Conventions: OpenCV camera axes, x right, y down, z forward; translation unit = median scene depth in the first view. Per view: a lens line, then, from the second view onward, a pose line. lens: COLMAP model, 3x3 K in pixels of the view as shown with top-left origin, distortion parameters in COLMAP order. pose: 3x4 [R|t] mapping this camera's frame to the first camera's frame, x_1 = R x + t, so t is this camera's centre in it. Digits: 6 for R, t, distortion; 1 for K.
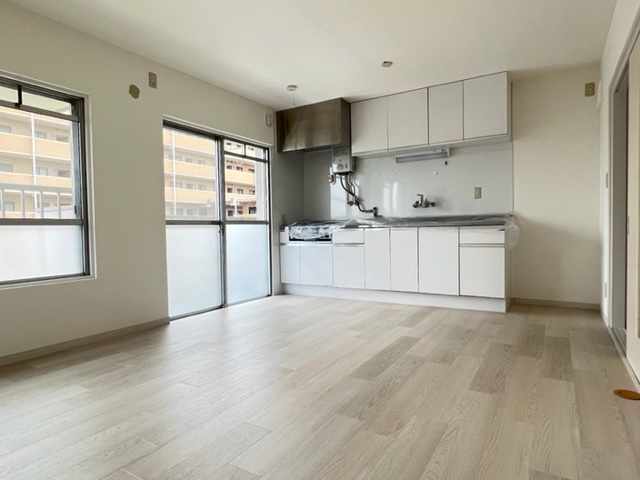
lens RADIAL K [[394.5, 0, 316.5], [0, 394.5, 240.2], [0, 0, 1]] dist [0.001796, 0.001152]
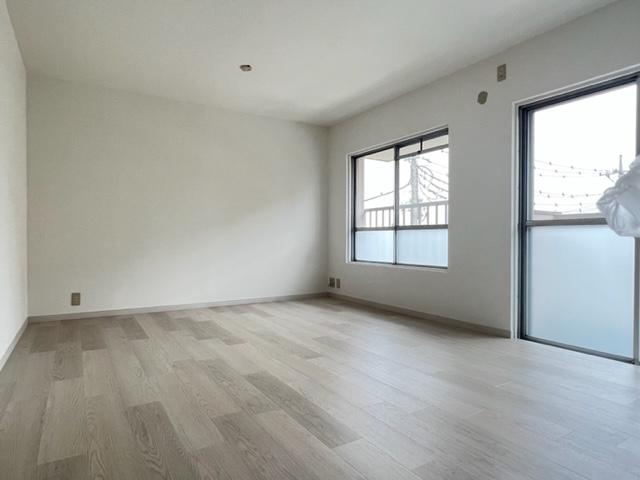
lens RADIAL K [[394.5, 0, 316.5], [0, 394.5, 240.2], [0, 0, 1]] dist [0.001796, 0.001152]
pose [[-0.456322, 0.020105, -0.889588, 0.933468], [-0.021349, 0.999210, 0.033534, -0.044864], [0.889559, 0.034294, -0.455532, 1.562128]]
